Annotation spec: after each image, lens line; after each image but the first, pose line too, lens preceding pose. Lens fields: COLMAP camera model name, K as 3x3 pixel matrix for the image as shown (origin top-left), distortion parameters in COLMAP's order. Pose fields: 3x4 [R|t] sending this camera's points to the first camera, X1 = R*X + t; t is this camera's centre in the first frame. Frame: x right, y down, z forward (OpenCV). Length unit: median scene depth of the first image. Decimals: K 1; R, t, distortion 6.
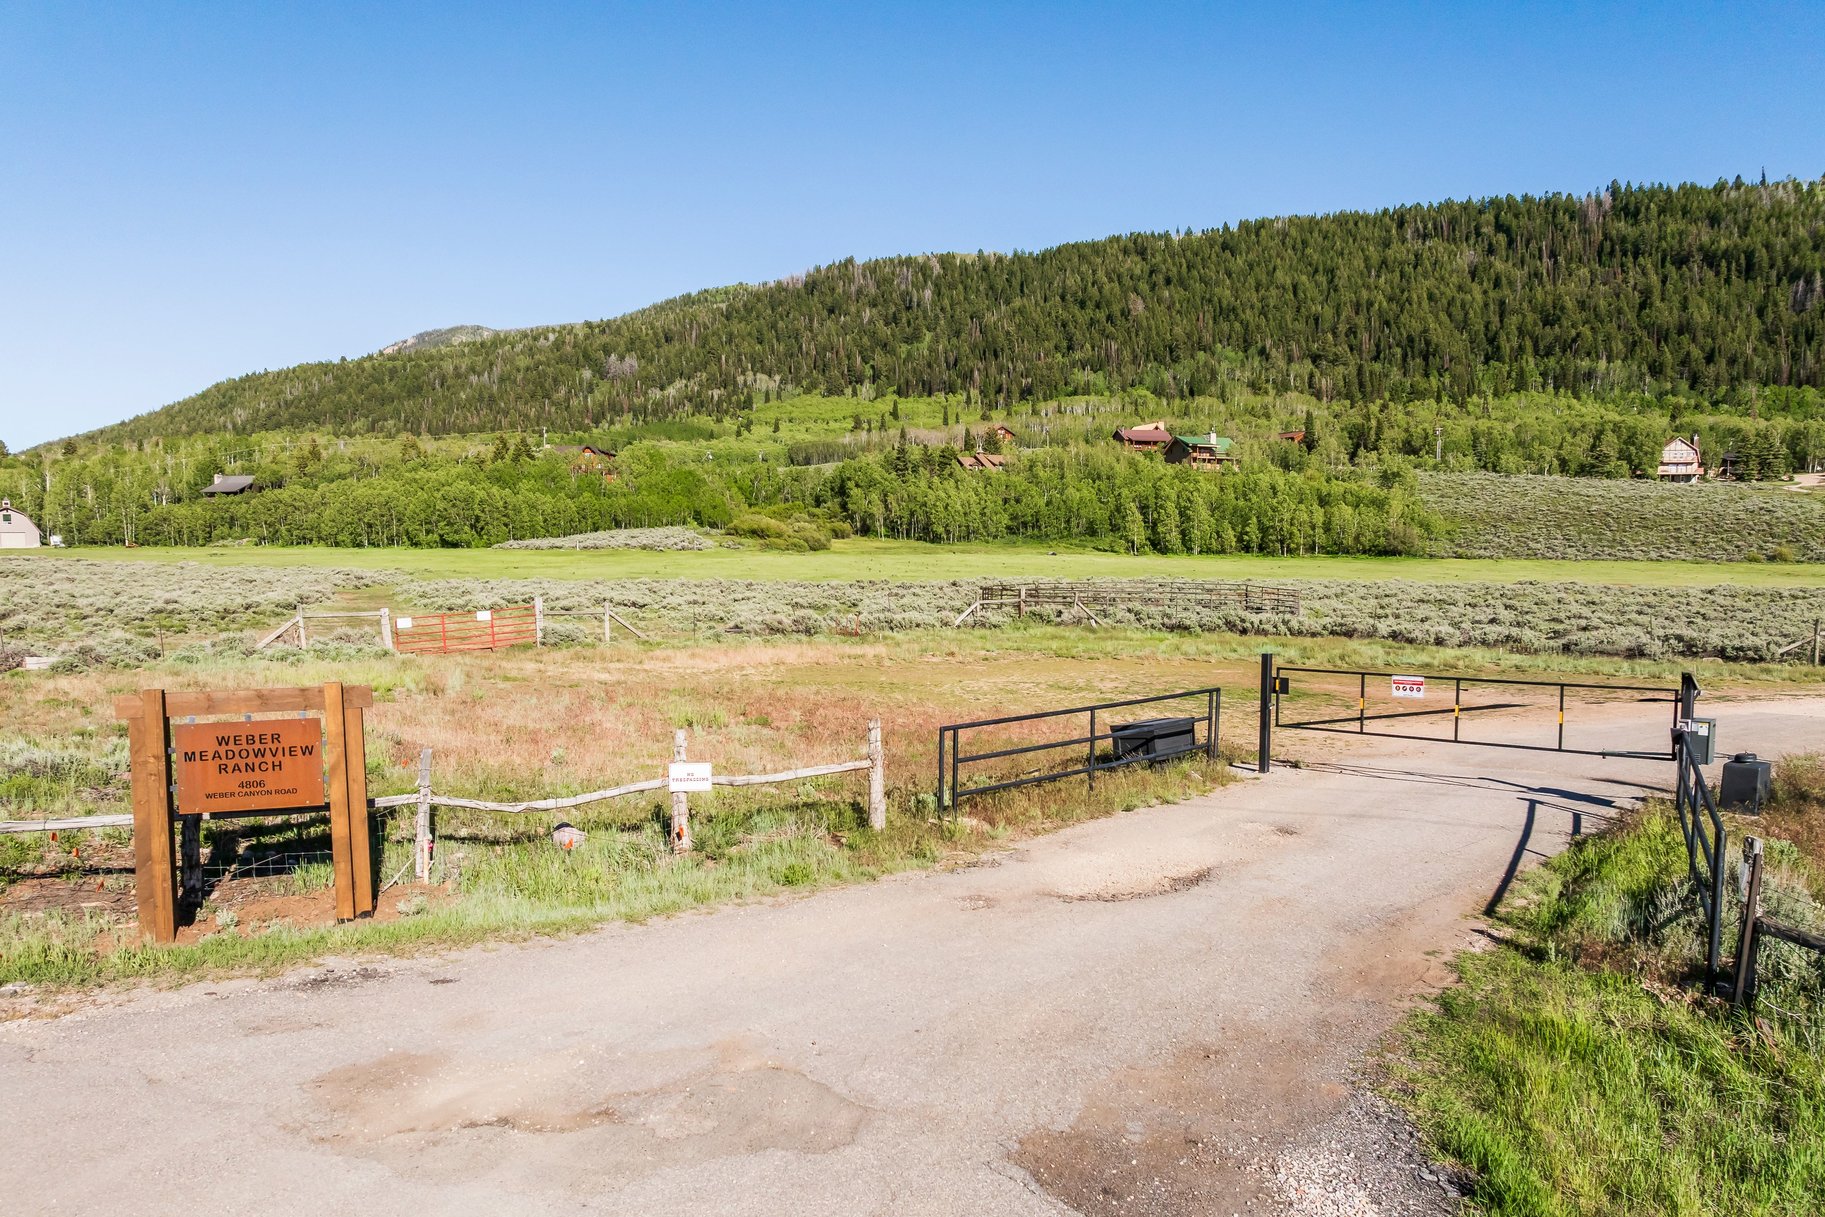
lens RADIAL K [[1285.9, 0, 912.3], [0, 1285.9, 678.8], [0, 0, 1]] dist [-0.060672, 0.031821]
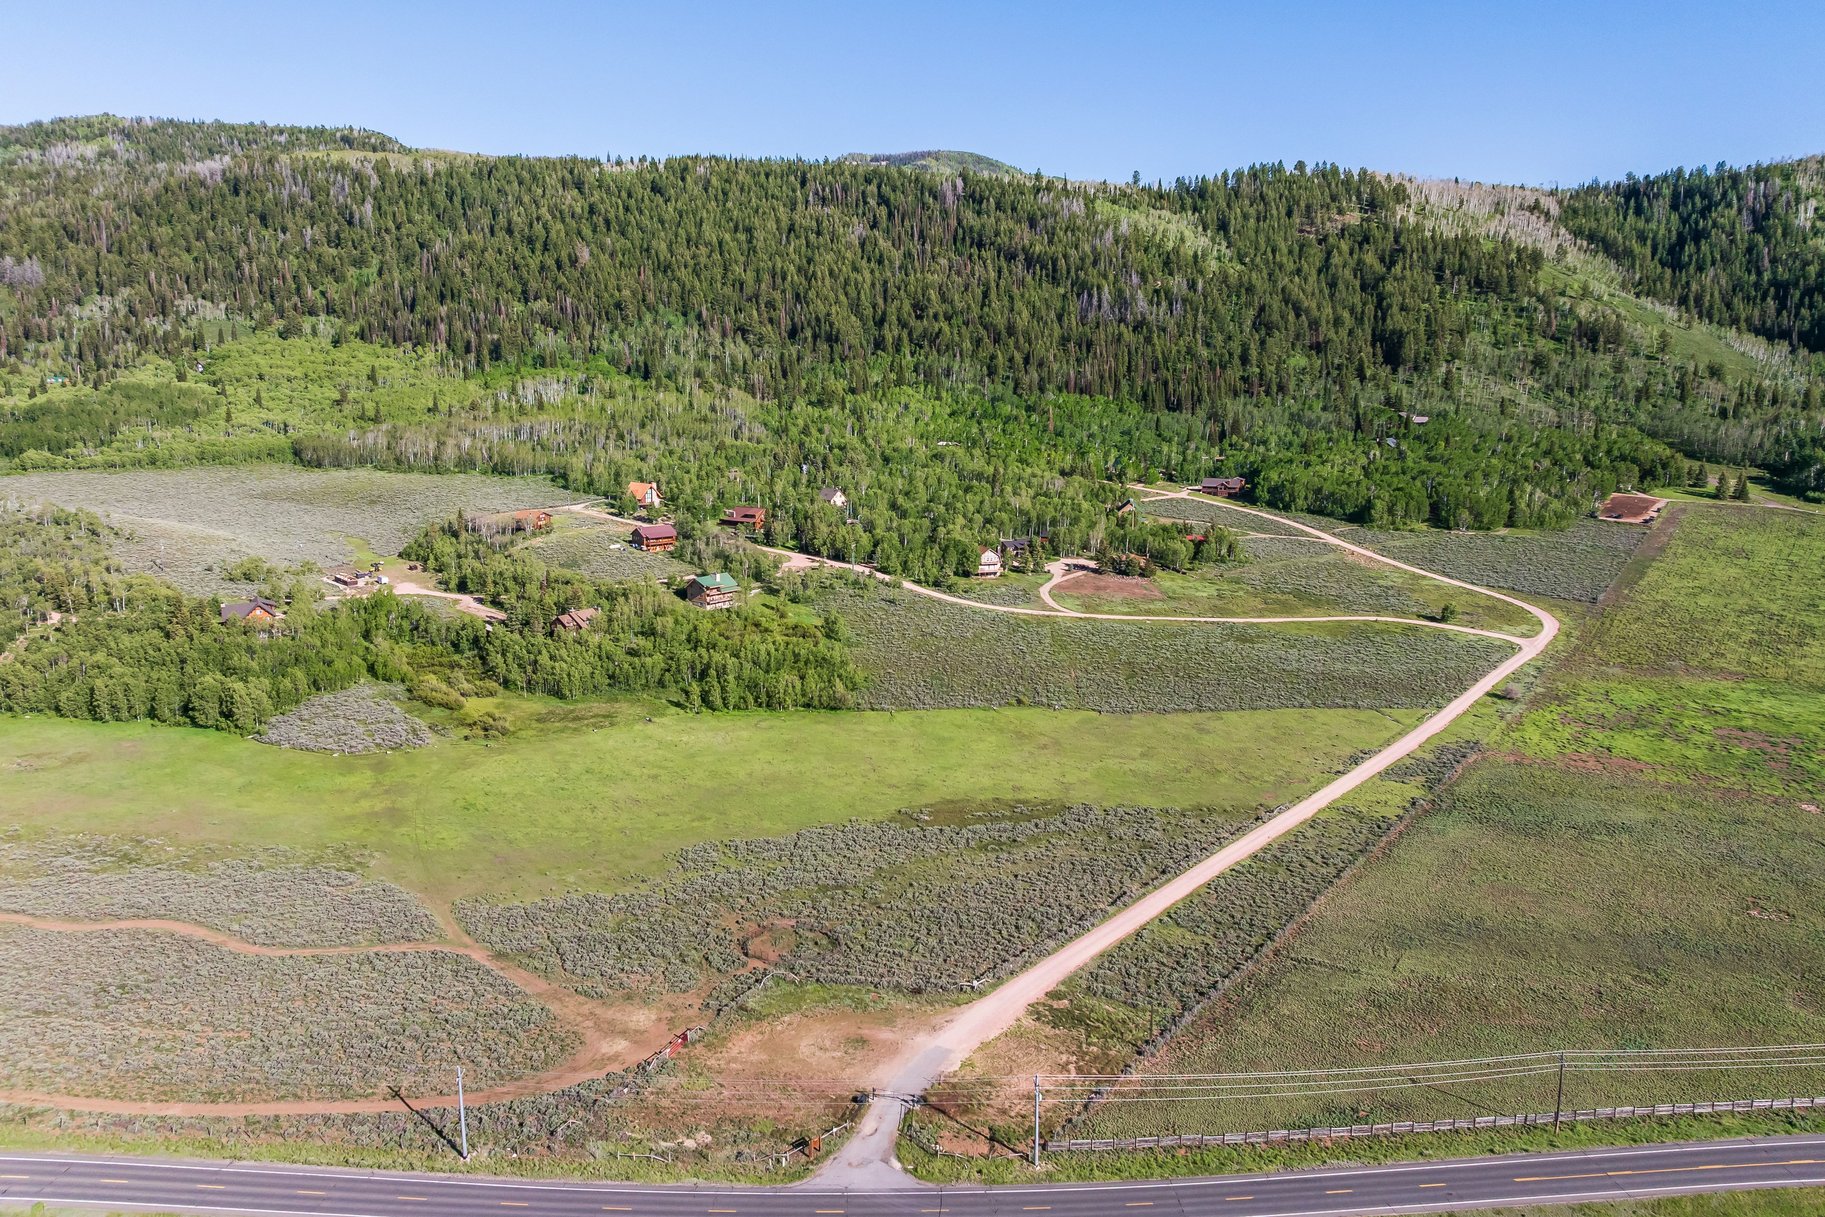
lens RADIAL K [[1281.0, 0, 915.3], [0, 1281.0, 555.0], [0, 0, 1]] dist [-0.057928, 0.025678]
pose [[0.899206, -0.058644, 0.433578, -0.071849], [0.037123, 0.997629, 0.057945, -0.098223], [-0.435949, -0.036009, 0.899251, -0.160957]]
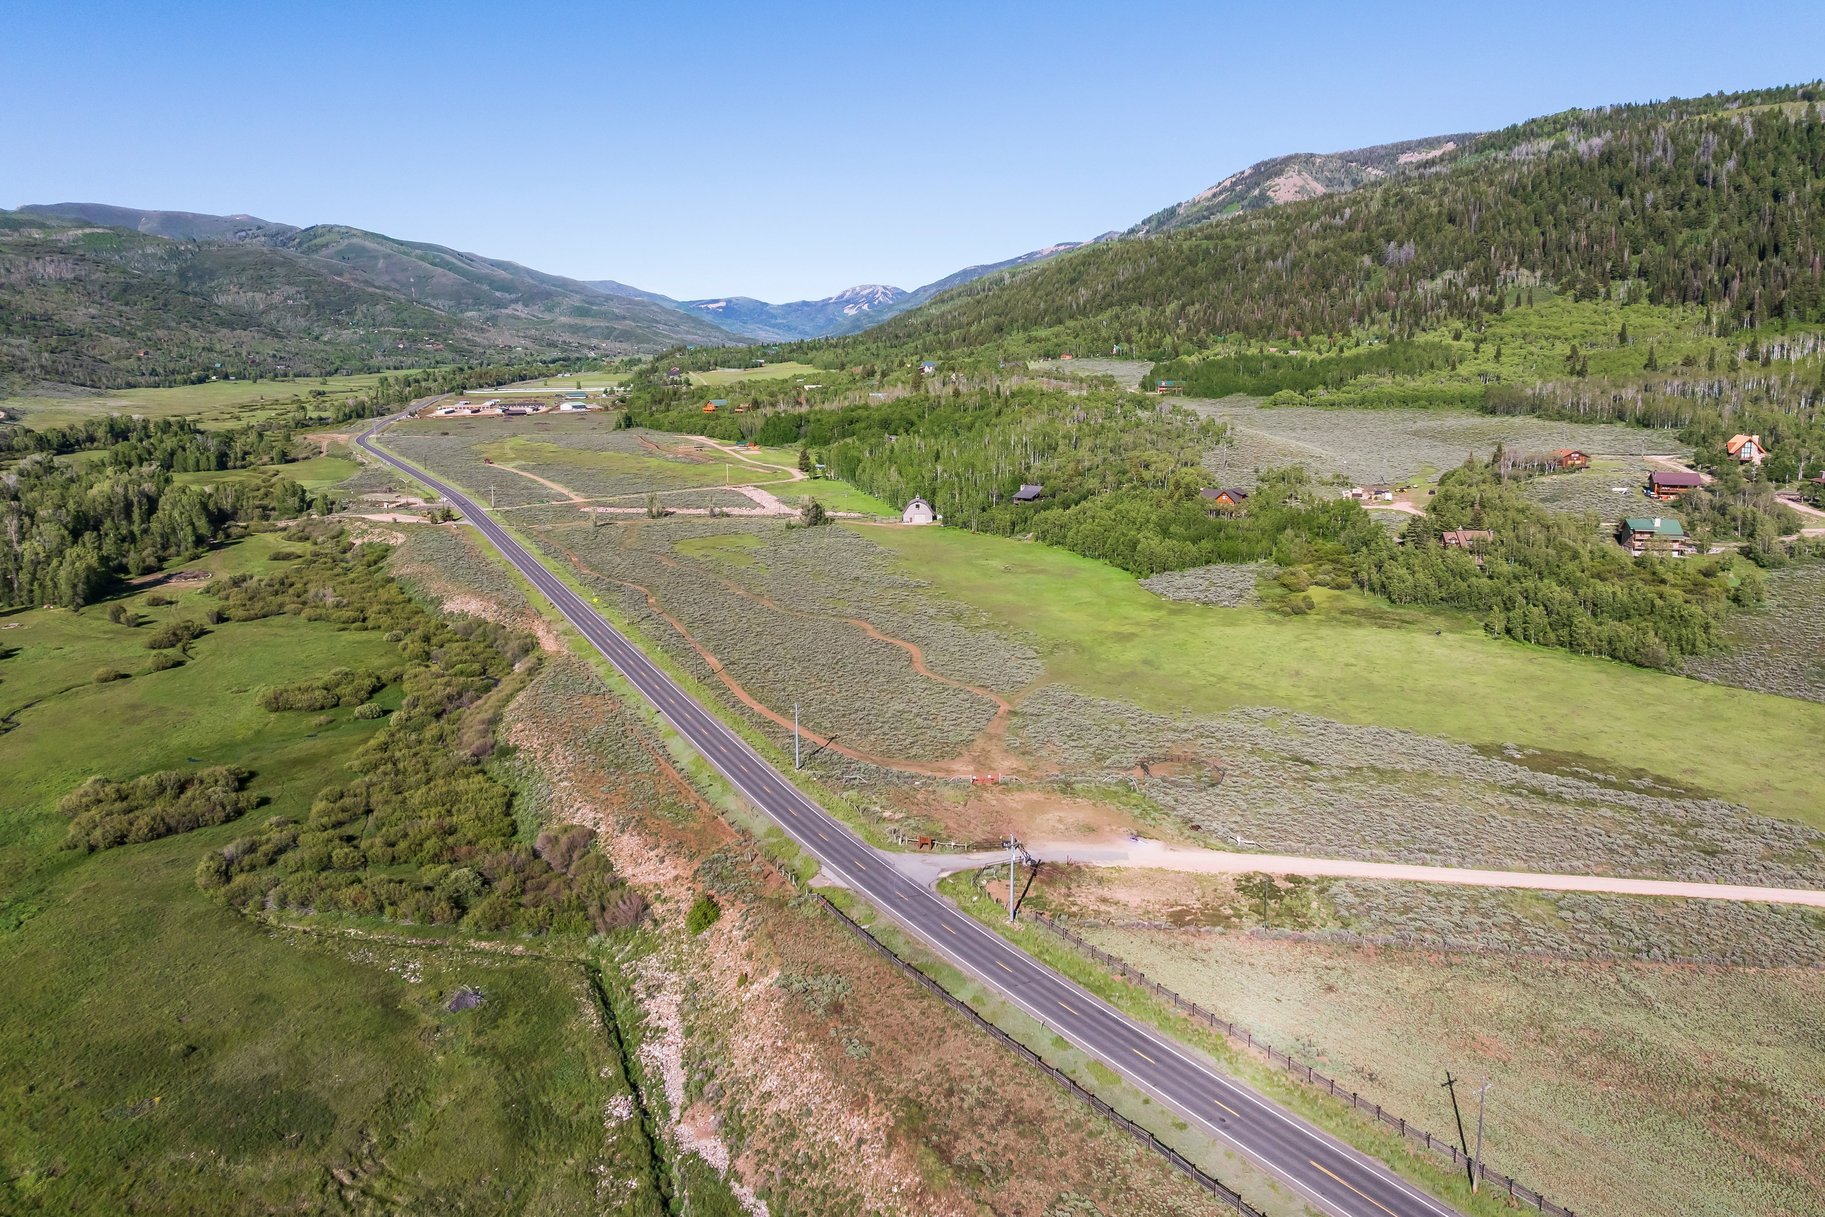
lens RADIAL K [[1281.0, 0, 915.3], [0, 1281.0, 555.0], [0, 0, 1]] dist [-0.057928, 0.025678]
pose [[0.811033, 0.089213, -0.578158, 0.124207], [-0.056079, 0.995608, 0.074961, -0.069673], [0.582307, -0.028373, 0.812474, -0.178630]]
